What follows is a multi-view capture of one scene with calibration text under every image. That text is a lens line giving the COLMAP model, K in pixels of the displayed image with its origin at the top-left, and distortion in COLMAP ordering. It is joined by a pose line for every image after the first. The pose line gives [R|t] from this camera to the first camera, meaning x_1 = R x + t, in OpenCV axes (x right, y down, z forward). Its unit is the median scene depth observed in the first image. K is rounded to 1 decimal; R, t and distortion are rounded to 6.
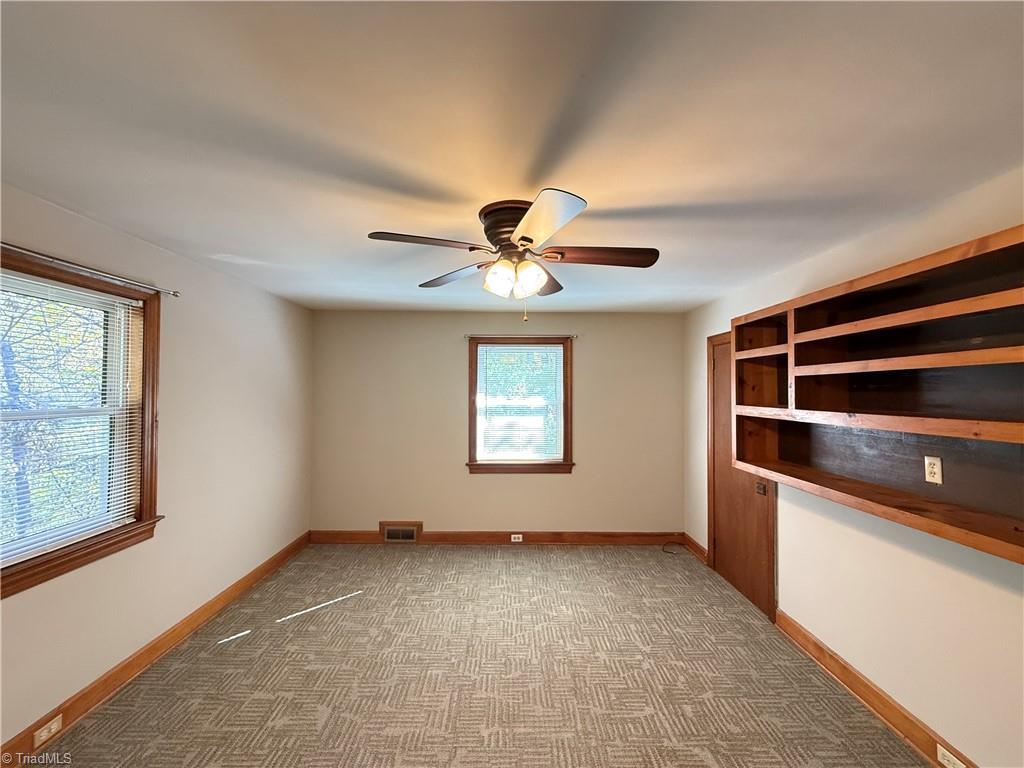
lens RADIAL K [[406.5, 0, 512.0], [0, 406.5, 384.0], [0, 0, 1]] dist [-0.001664, -0.000016]
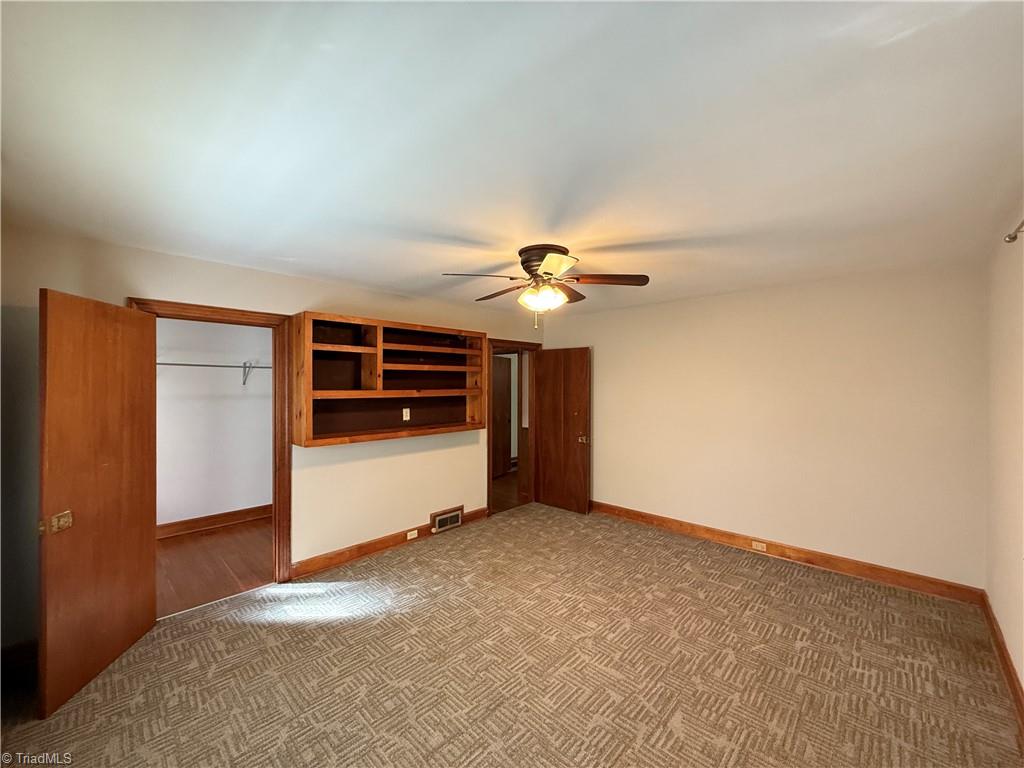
lens RADIAL K [[406.5, 0, 512.0], [0, 406.5, 384.0], [0, 0, 1]] dist [-0.001664, -0.000016]
pose [[-0.714563, -0.003844, 0.699561, -0.777758], [-0.016556, 0.999798, -0.011417, 0.048333], [-0.699375, -0.019740, -0.714482, 1.791890]]
